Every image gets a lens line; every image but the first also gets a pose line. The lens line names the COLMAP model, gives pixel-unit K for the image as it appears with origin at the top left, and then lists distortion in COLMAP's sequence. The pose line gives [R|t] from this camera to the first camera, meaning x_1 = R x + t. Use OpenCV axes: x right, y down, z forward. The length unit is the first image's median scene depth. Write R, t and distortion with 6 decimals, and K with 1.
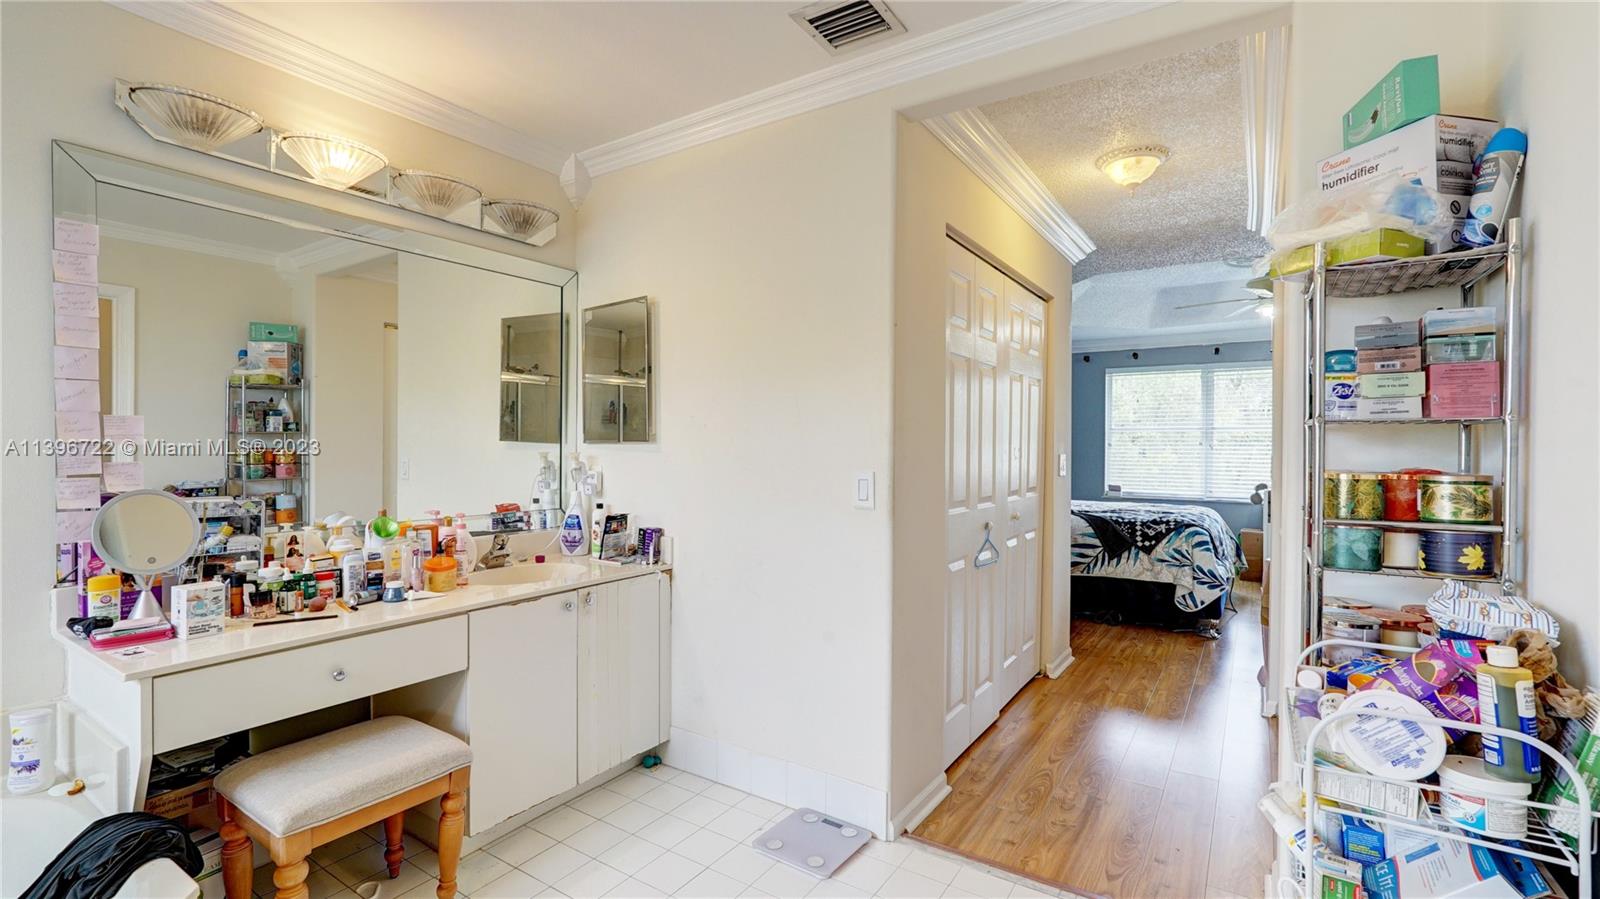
lens RADIAL K [[705.6, 0, 802.1], [0, 705.6, 454.5], [0, 0, 1]] dist [-0.015834, 0.008442]
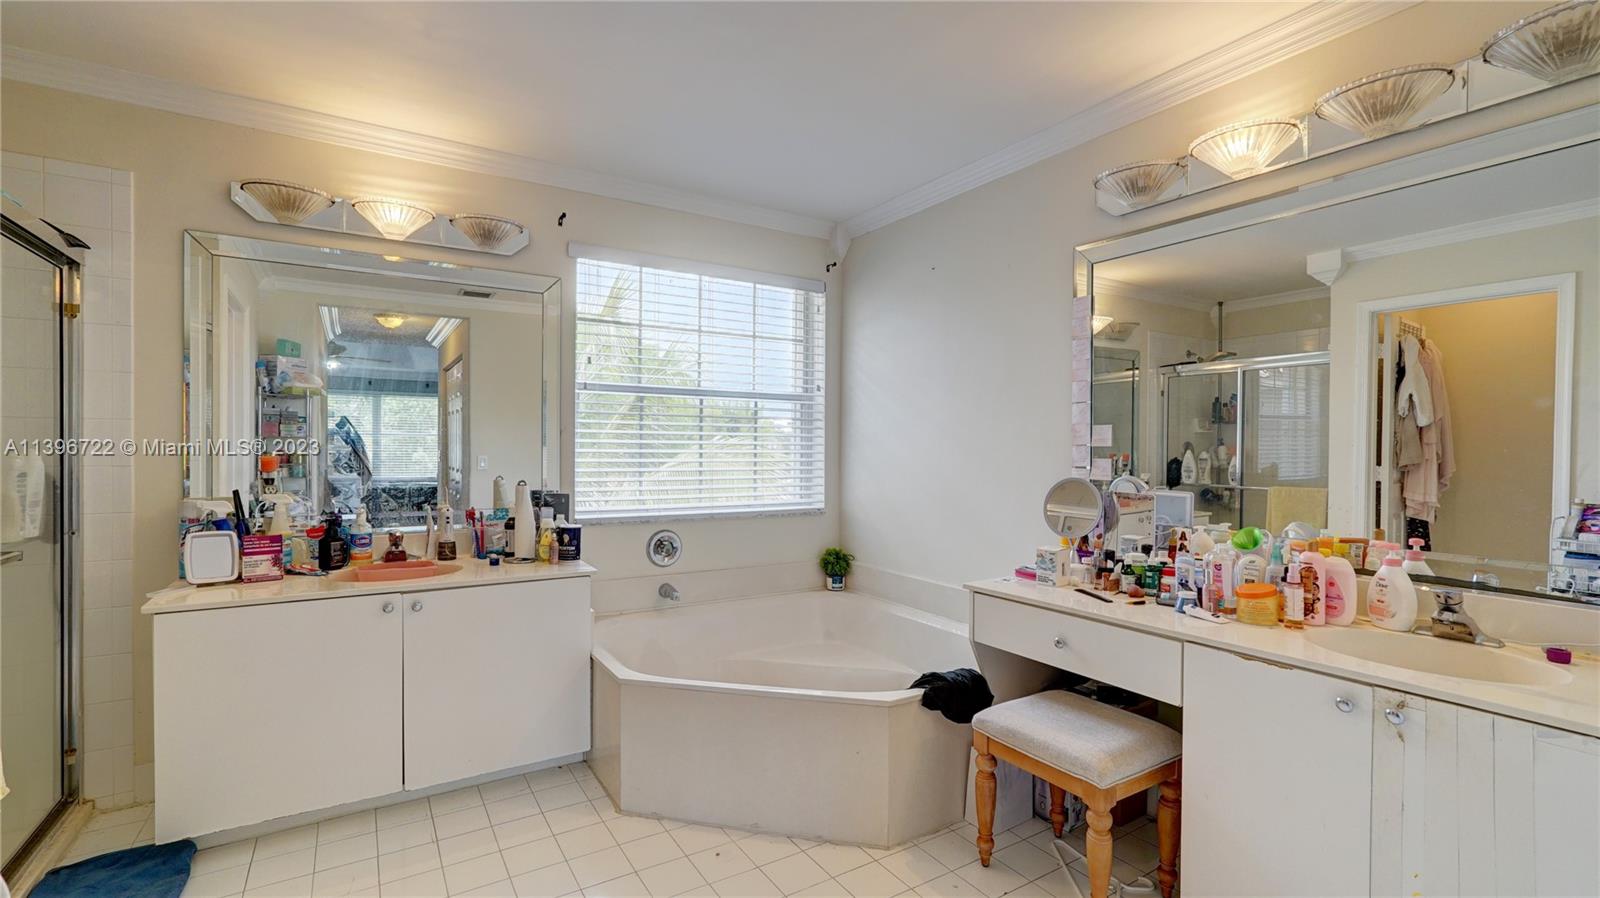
lens RADIAL K [[705.6, 0, 802.1], [0, 705.6, 454.0], [0, 0, 1]] dist [-0.015834, 0.008442]
pose [[-0.421102, 0.003966, -0.907004, 0.361471], [-0.016880, 0.999783, 0.012209, -0.003729], [0.906856, 0.020451, -0.420944, 0.690089]]
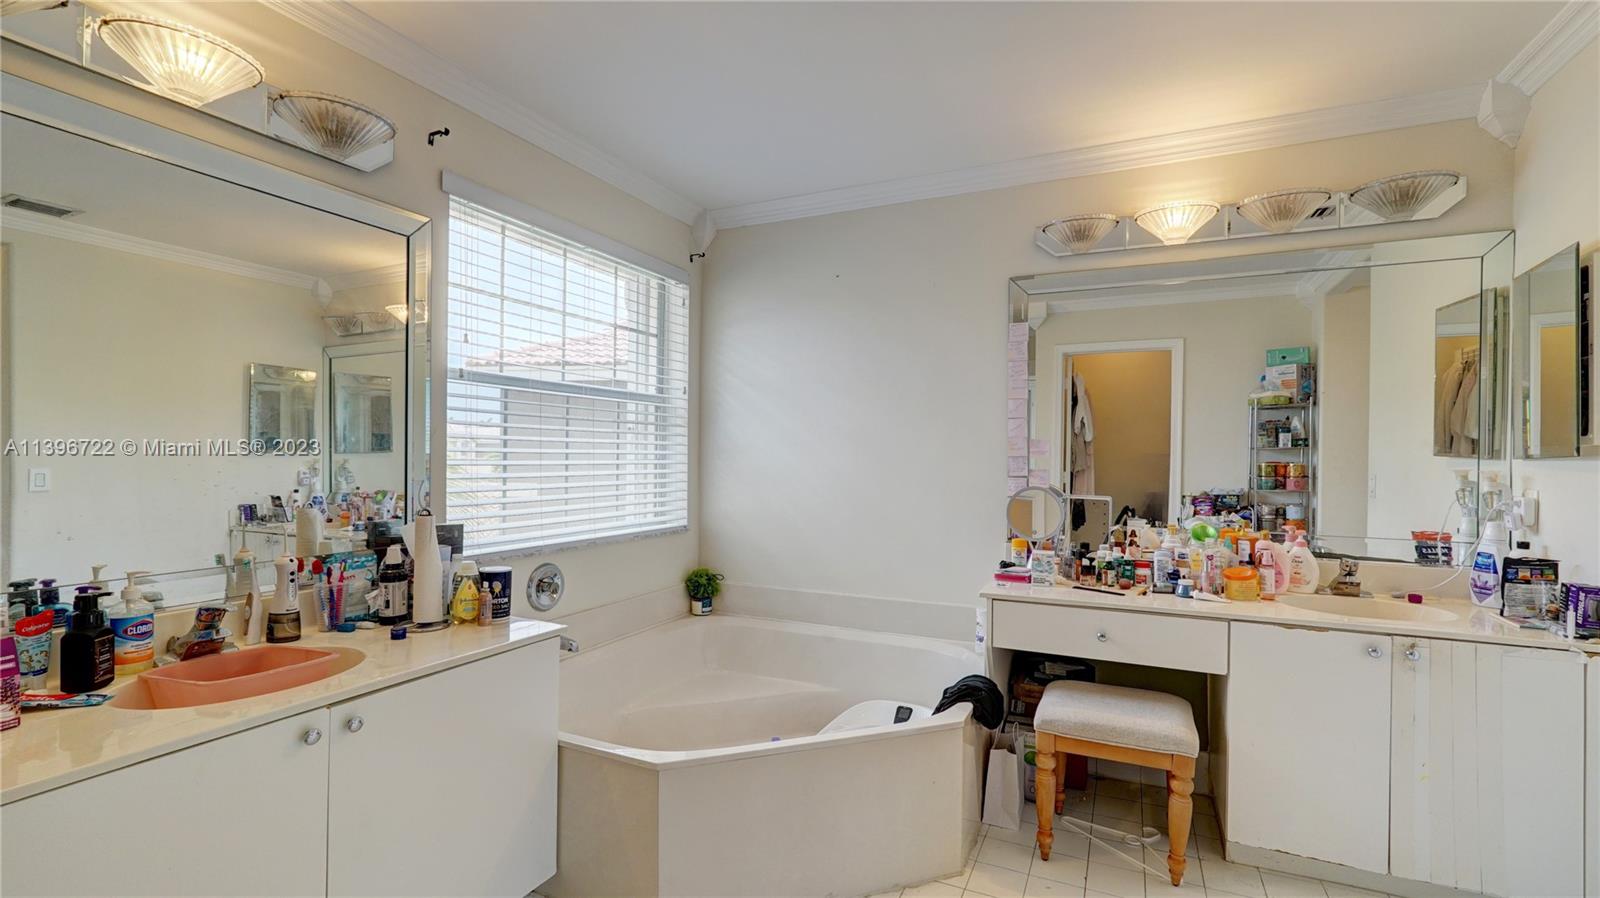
lens RADIAL K [[705.6, 0, 802.1], [0, 705.6, 454.0], [0, 0, 1]] dist [-0.015834, 0.008442]
pose [[0.135787, -0.002338, -0.990735, 0.343059], [-0.019505, 0.999797, -0.005033, -0.002917], [0.990546, 0.020008, 0.135713, 0.170893]]
